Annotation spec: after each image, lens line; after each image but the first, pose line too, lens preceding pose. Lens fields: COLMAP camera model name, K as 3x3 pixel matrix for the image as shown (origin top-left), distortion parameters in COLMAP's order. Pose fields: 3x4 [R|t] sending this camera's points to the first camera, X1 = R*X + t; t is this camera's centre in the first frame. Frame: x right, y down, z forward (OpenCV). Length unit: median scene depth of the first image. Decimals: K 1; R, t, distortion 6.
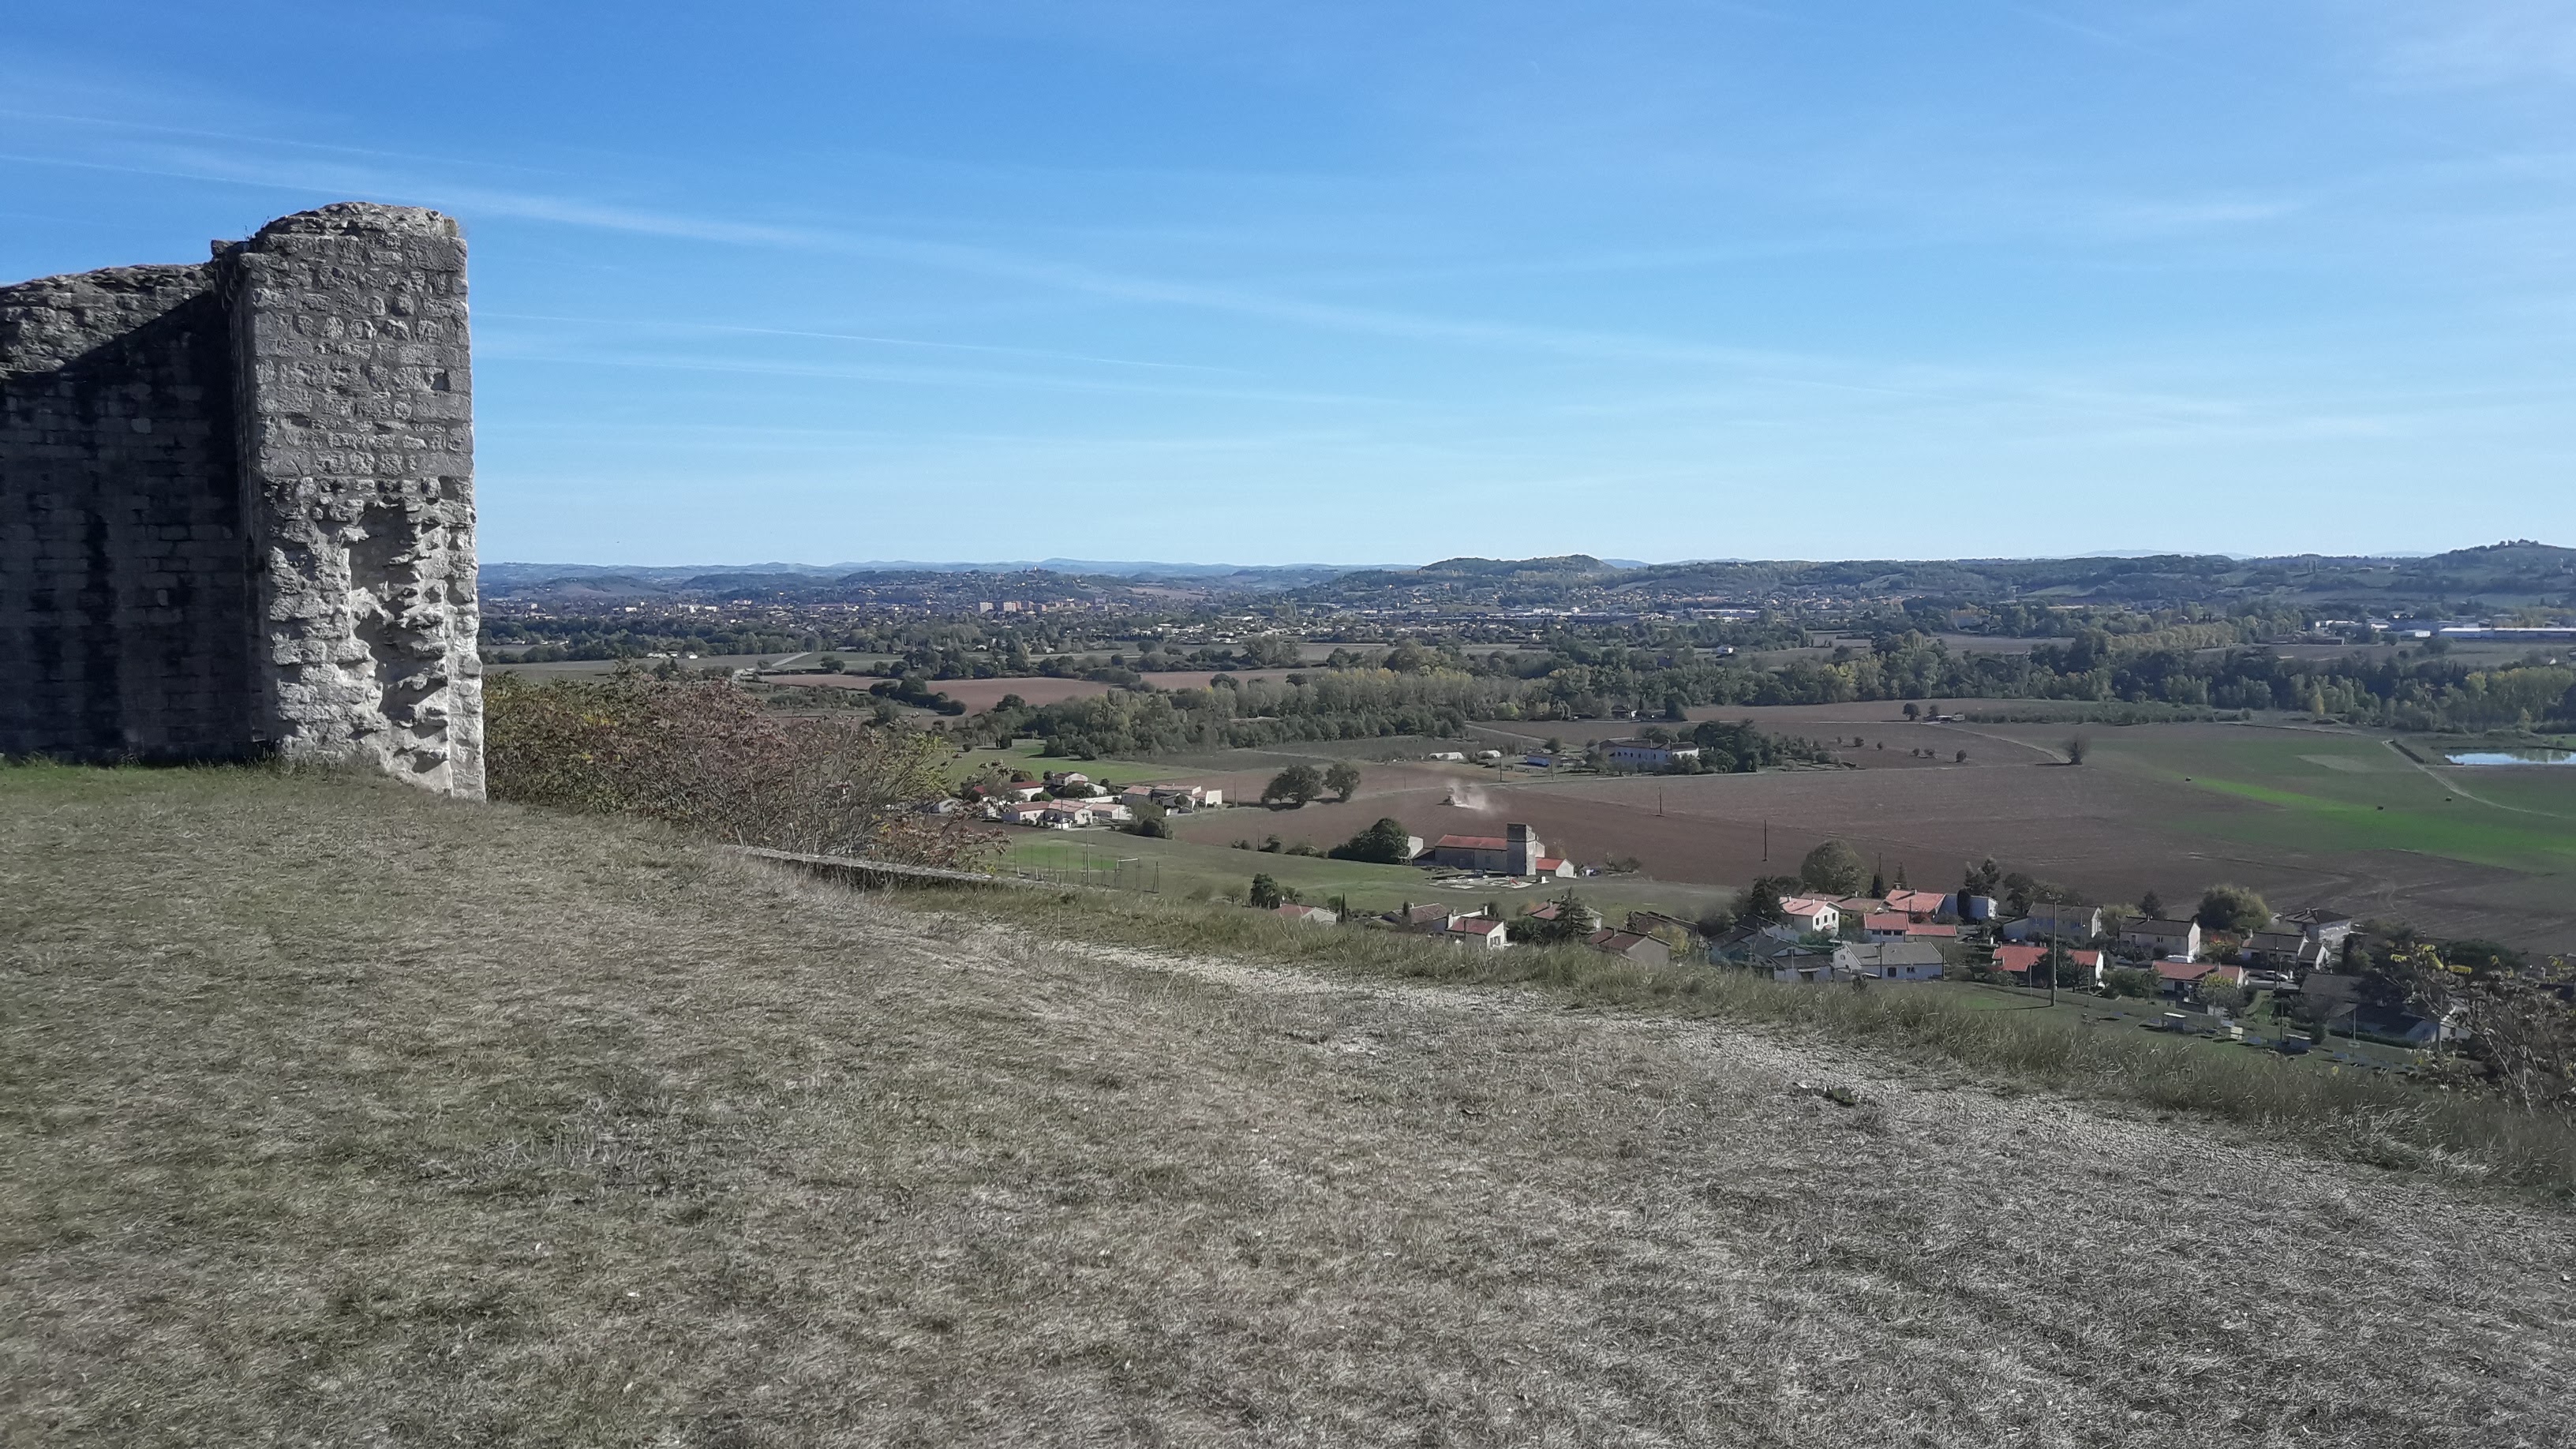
lens RADIAL K [[1976.8, 0, 1288.0], [0, 1976.8, 724.5], [0, 0, 1]] dist [0.001772, -0.001095]
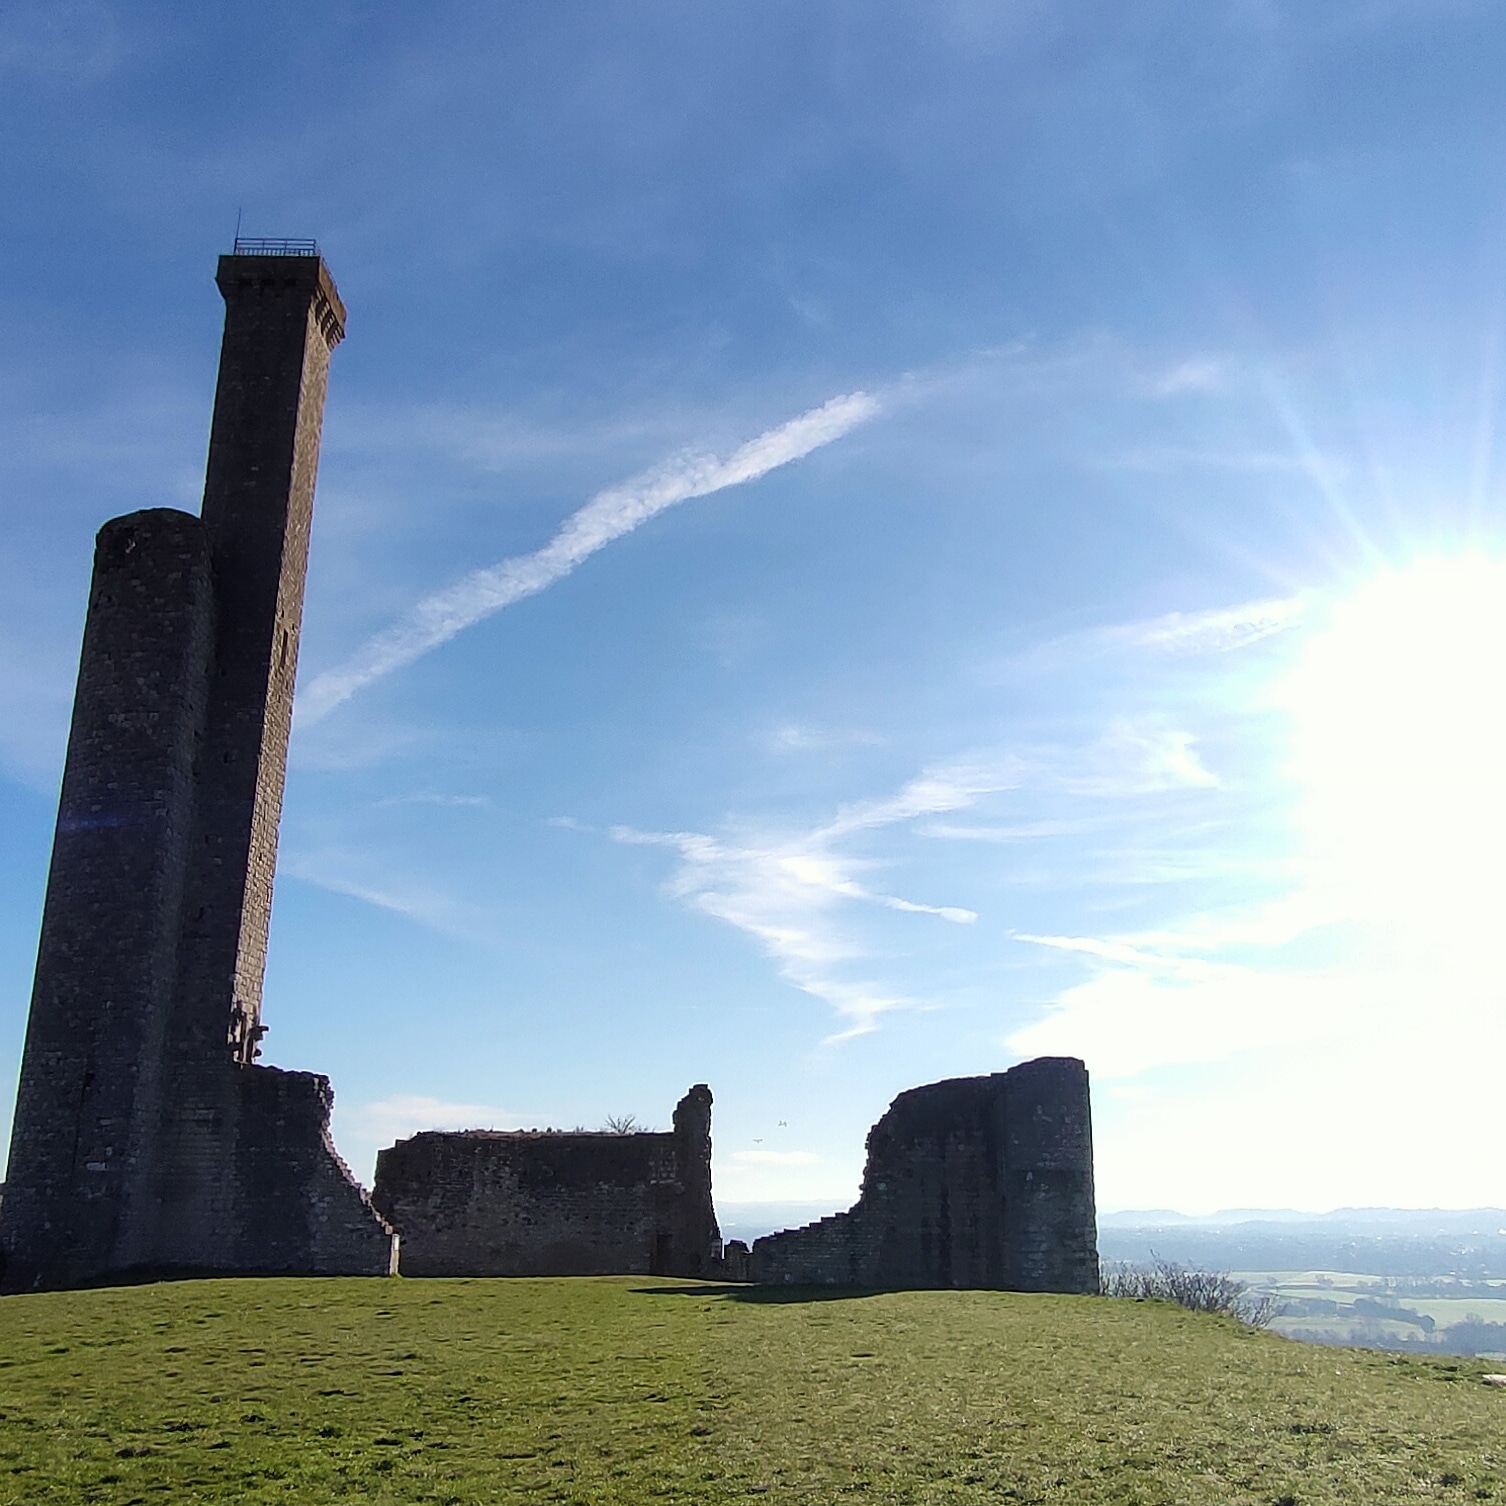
lens RADIAL K [[1573.4, 0, 753.0], [0, 1573.4, 753.0], [0, 0, 1]] dist [-0.000180, 0.004260]
pose [[0.841221, -0.142947, -0.521454, 0.275504], [-0.048580, 0.940536, -0.336201, 0.053889], [0.538505, 0.308152, 0.784254, -0.787934]]
